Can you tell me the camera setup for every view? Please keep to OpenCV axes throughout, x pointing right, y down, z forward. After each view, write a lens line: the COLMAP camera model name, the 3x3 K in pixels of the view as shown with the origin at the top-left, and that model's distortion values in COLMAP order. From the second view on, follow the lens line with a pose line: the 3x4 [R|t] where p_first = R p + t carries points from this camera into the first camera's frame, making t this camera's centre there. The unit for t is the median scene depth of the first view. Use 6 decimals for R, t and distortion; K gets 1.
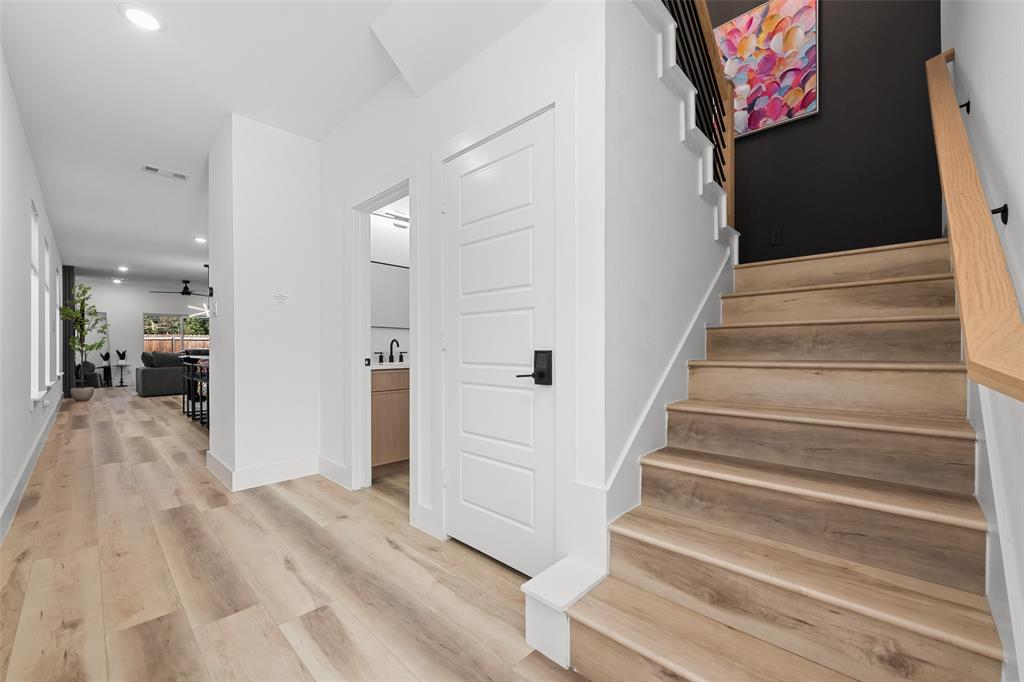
lens RADIAL K [[408.2, 0, 508.3], [0, 408.2, 348.9], [0, 0, 1]] dist [0.001306, 0.000236]
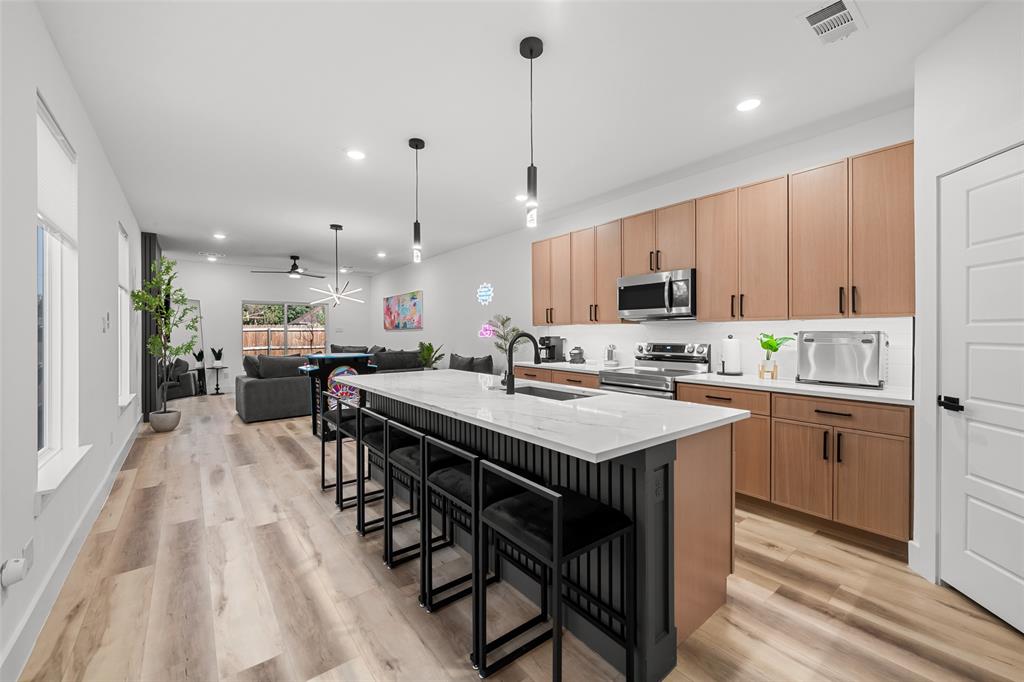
lens RADIAL K [[408.2, 0, 515.1], [0, 408.2, 333.9], [0, 0, 1]] dist [0.001306, 0.000236]
pose [[0.991959, -0.000833, -0.126558, -0.344219], [0.000849, 1.000000, 0.000076, -0.028415], [0.126557, -0.000183, 0.991959, 0.362070]]
